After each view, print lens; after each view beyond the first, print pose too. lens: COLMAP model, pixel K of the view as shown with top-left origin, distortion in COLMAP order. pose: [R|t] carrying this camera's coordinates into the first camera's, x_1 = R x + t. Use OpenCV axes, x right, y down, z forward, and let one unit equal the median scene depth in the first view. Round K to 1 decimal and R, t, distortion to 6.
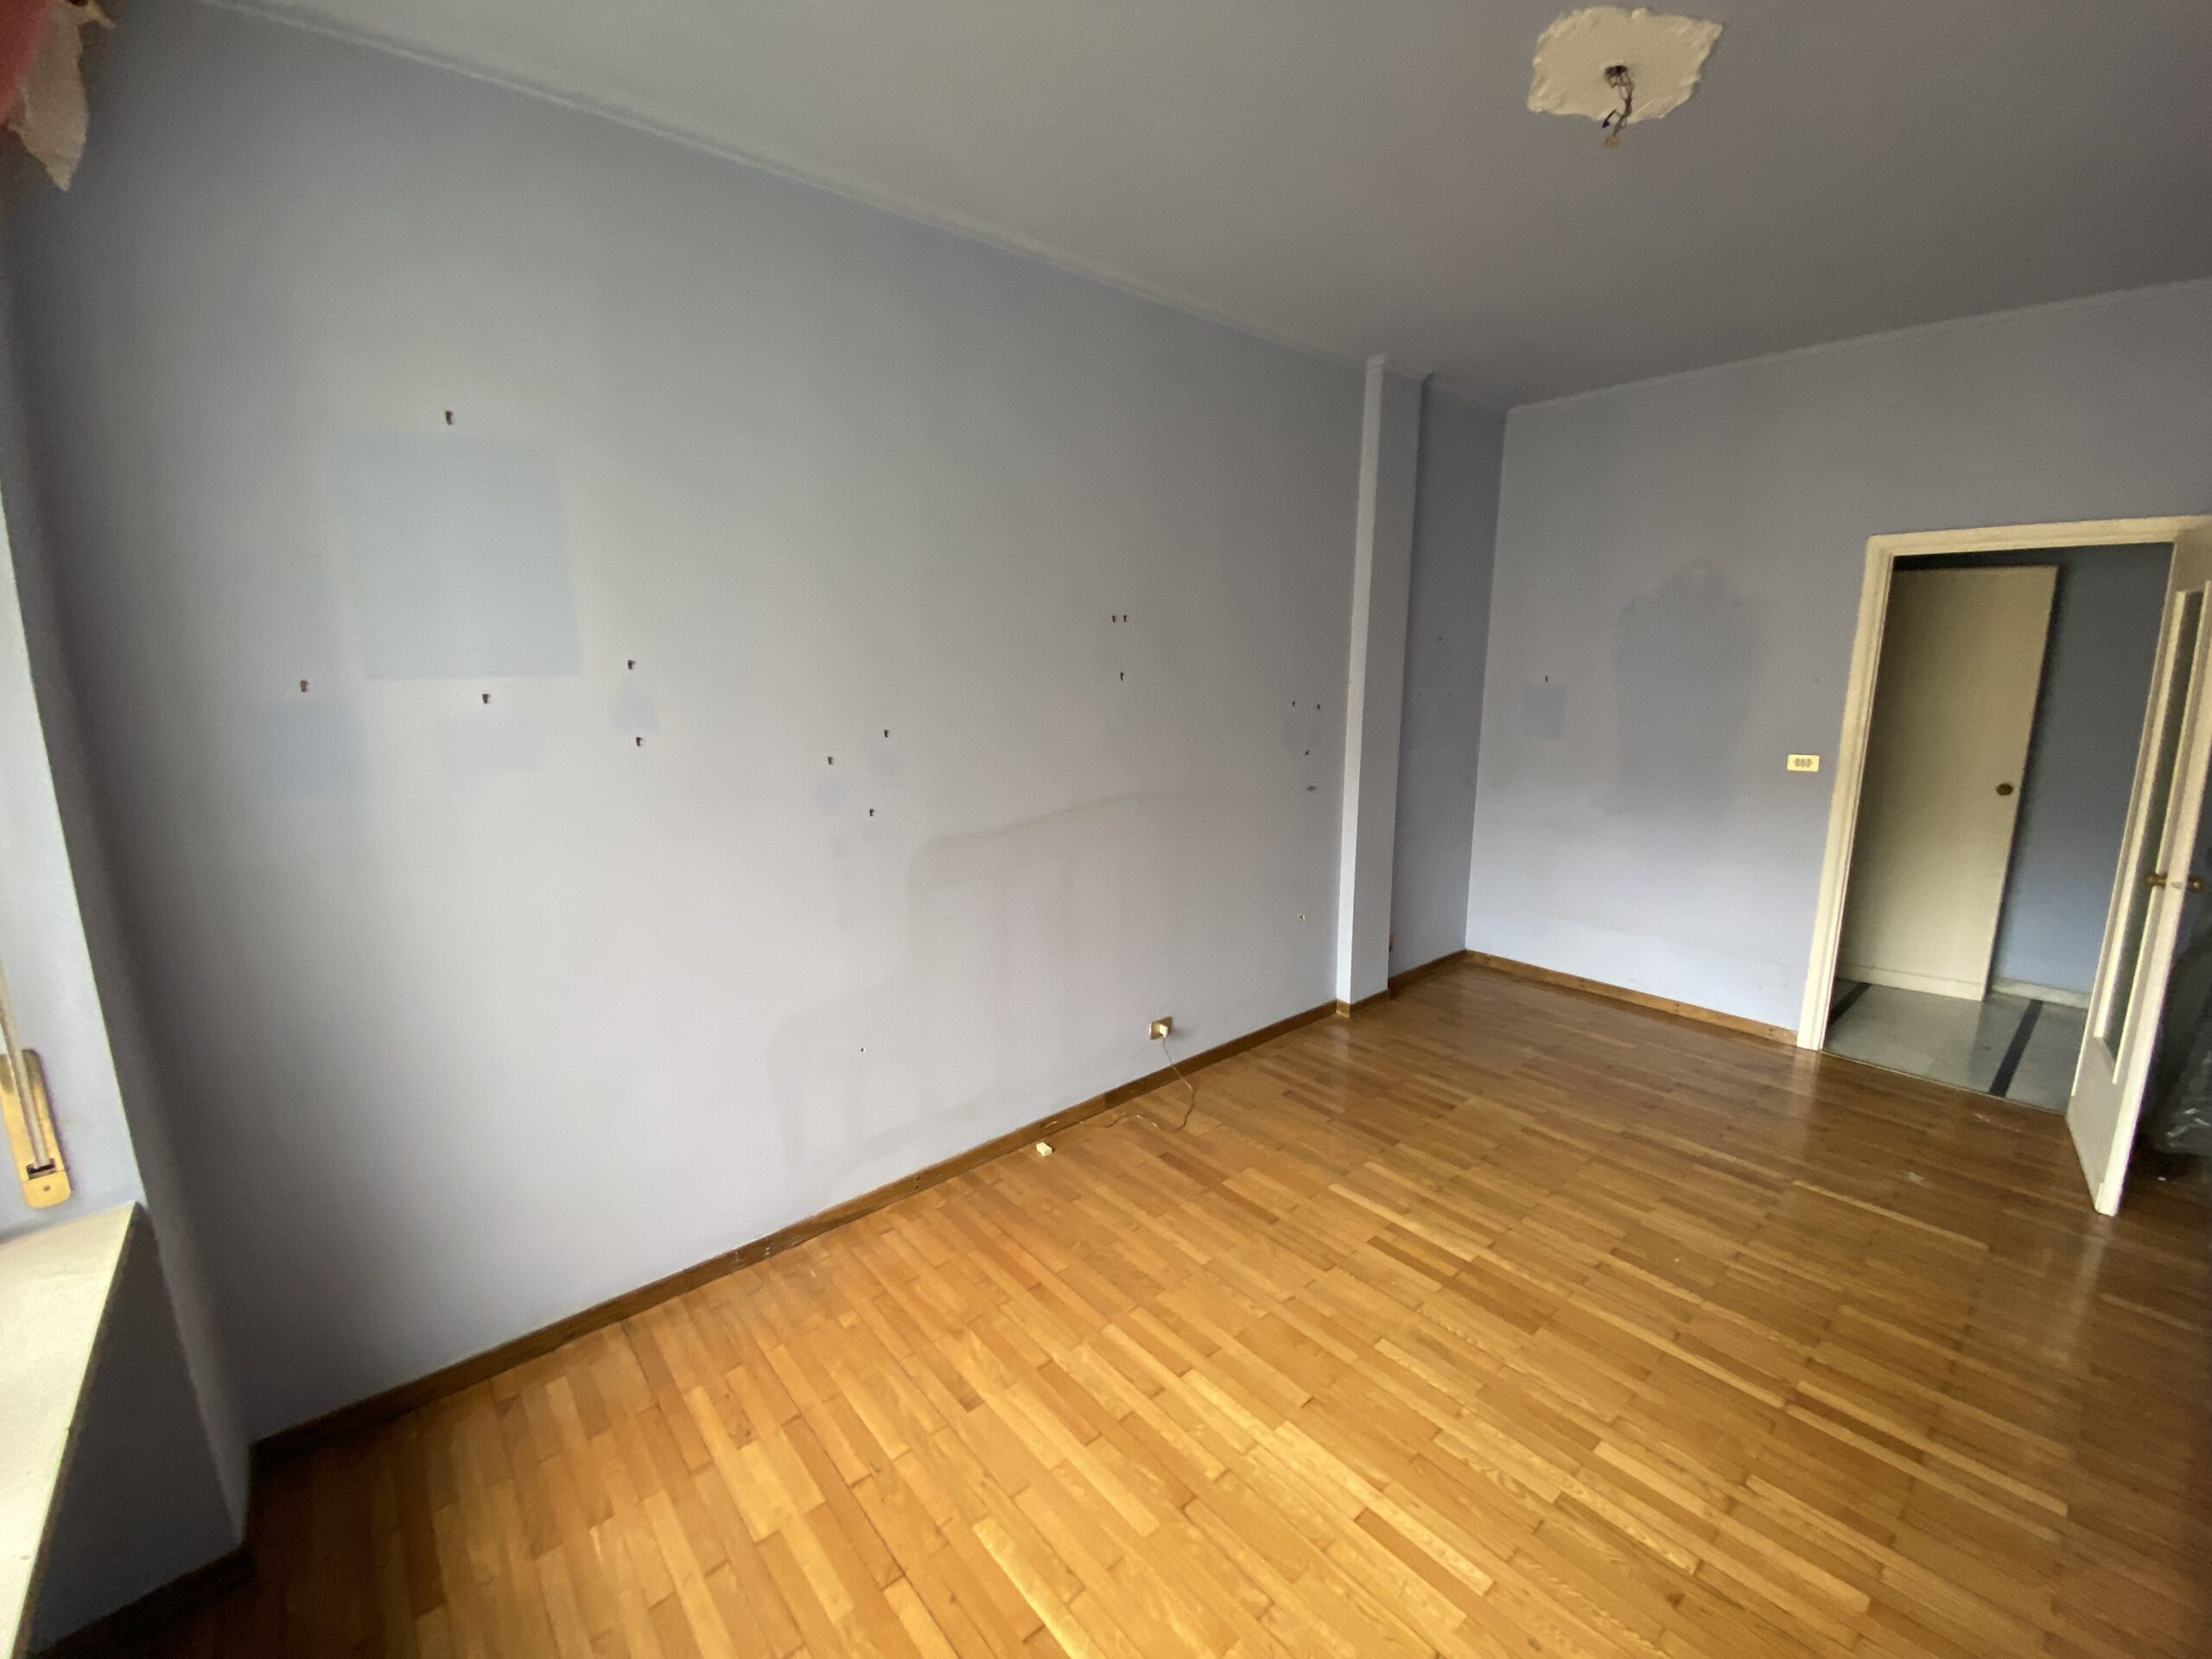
lens RADIAL K [[906.4, 0, 1092.8], [0, 906.4, 816.4], [0, 0, 1]] dist [0.014801, -0.018391]
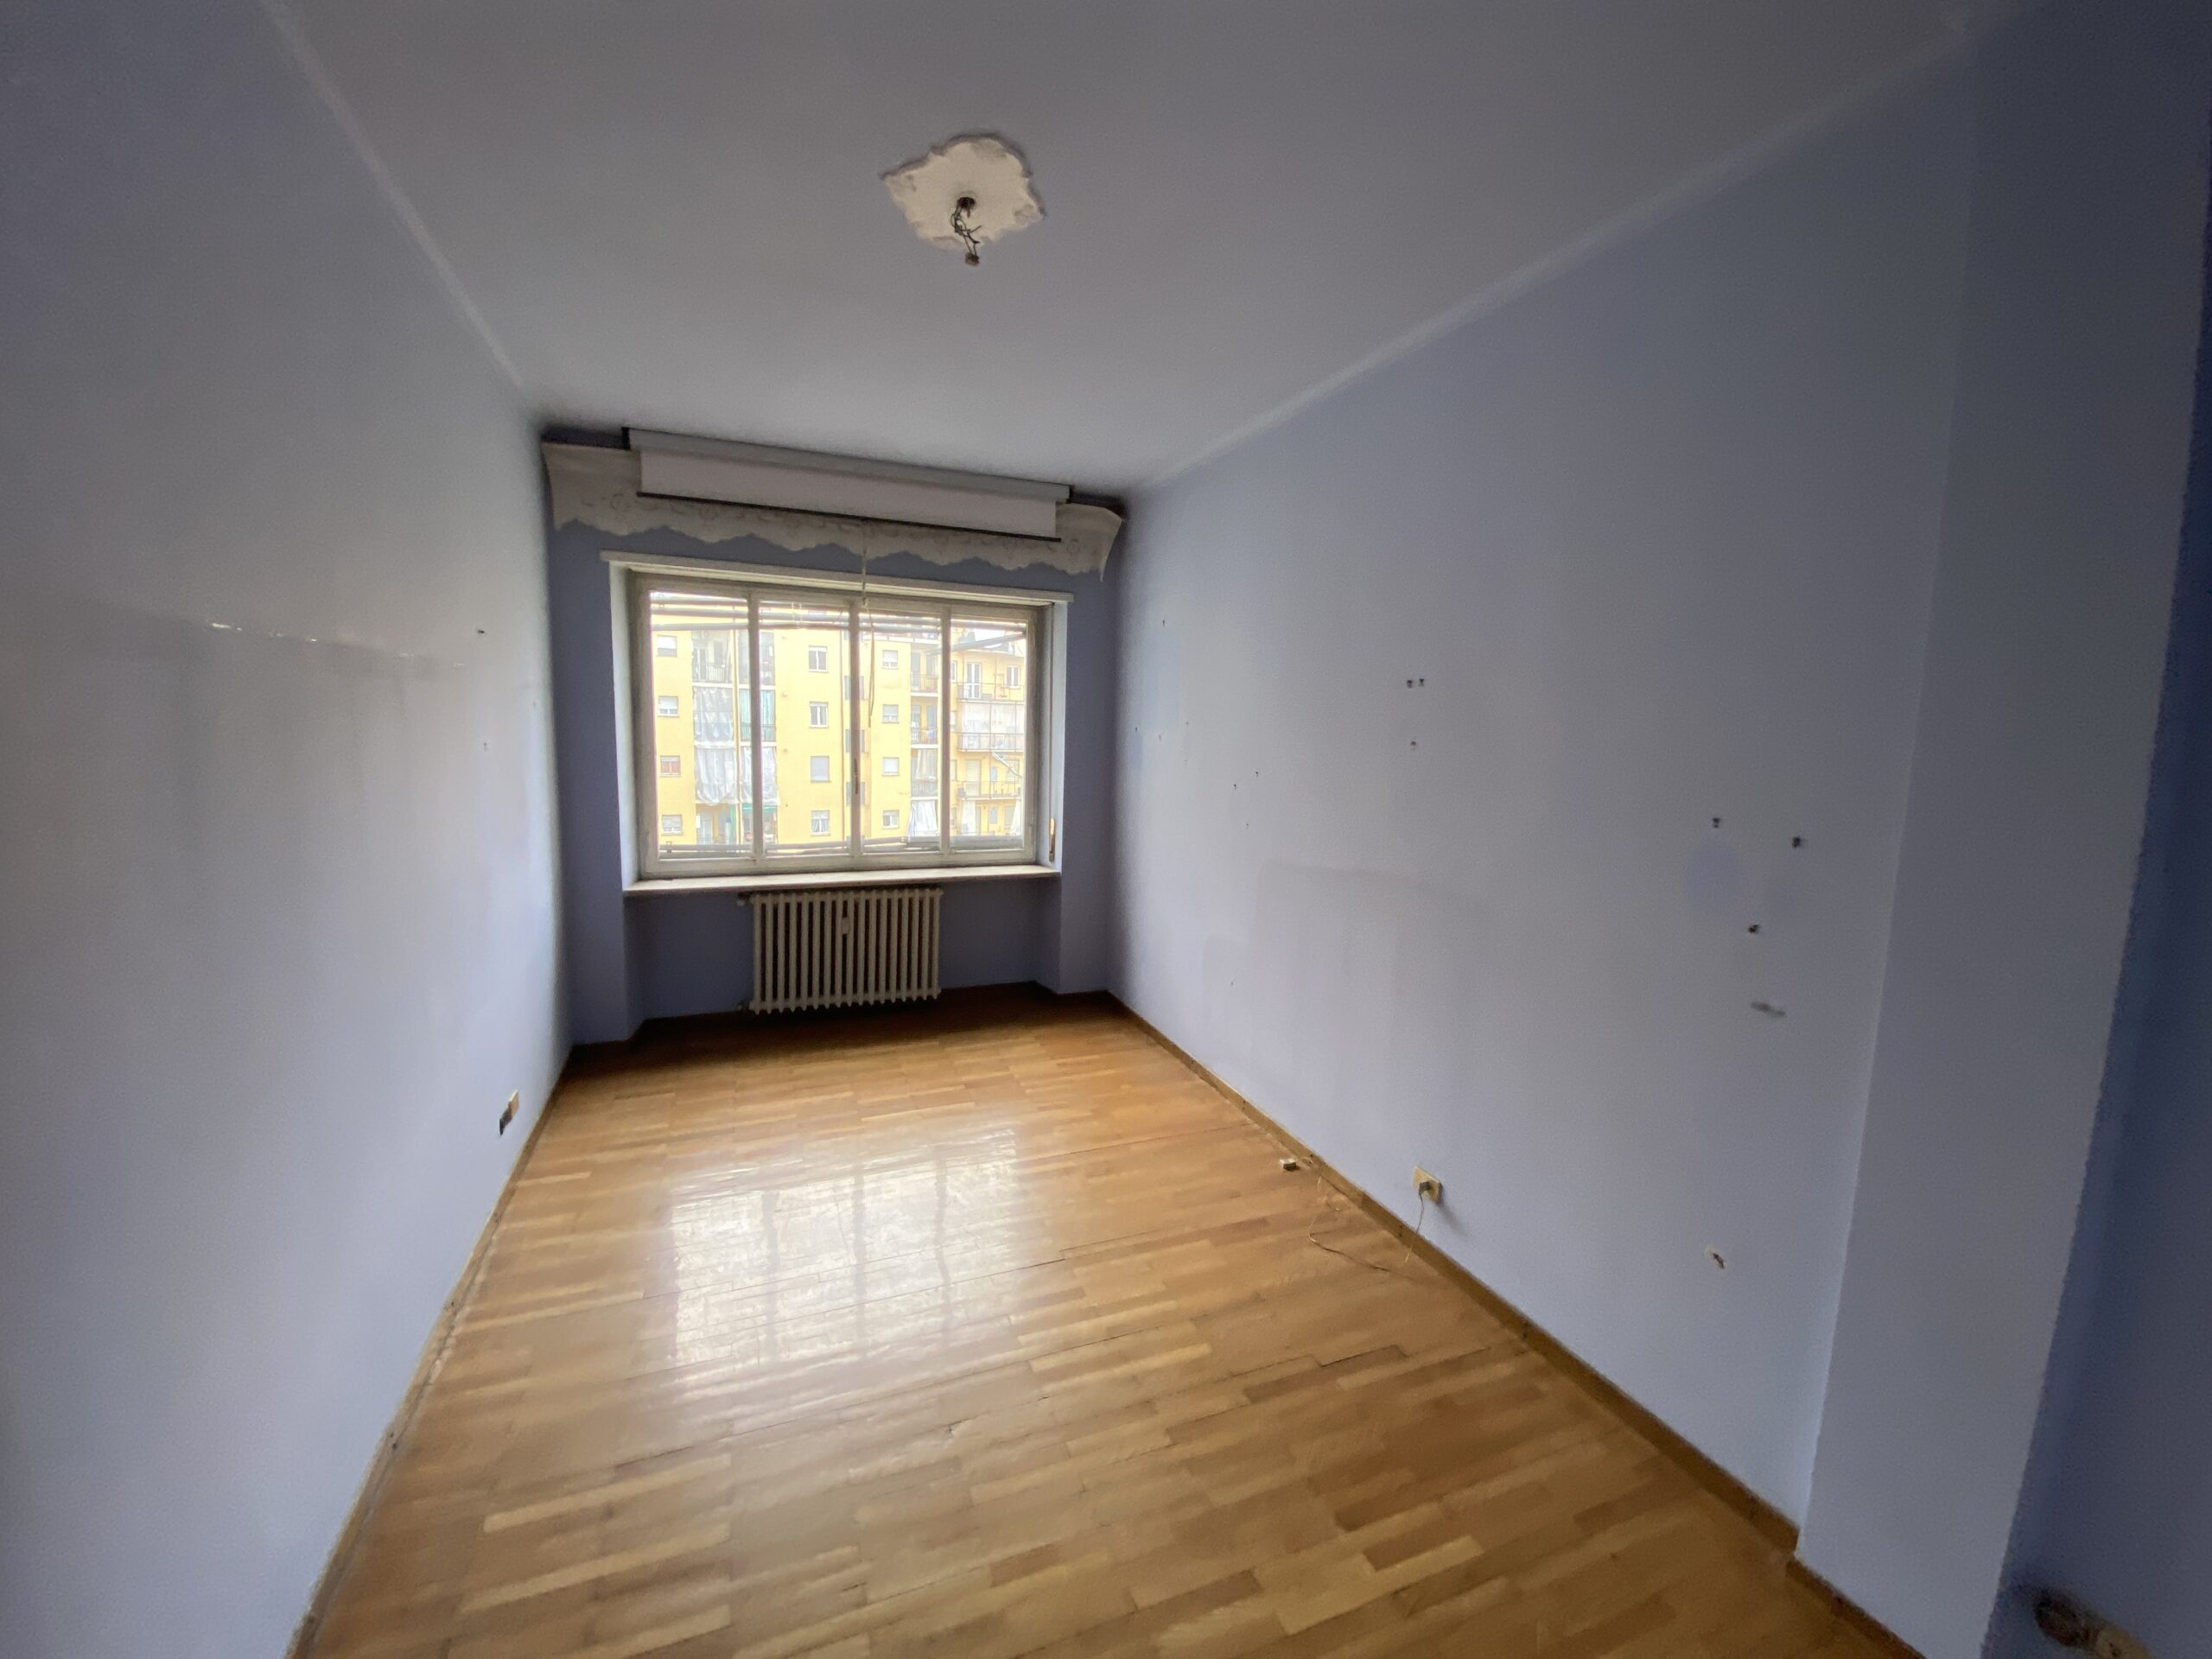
lens RADIAL K [[906.4, 0, 1110.2], [0, 906.4, 826.2], [0, 0, 1]] dist [0.014801, -0.018391]
pose [[-0.317978, 0.100348, -0.942772, 1.340597], [-0.199572, 0.965019, 0.170028, -0.229833], [0.926855, 0.242216, -0.286828, 1.345119]]
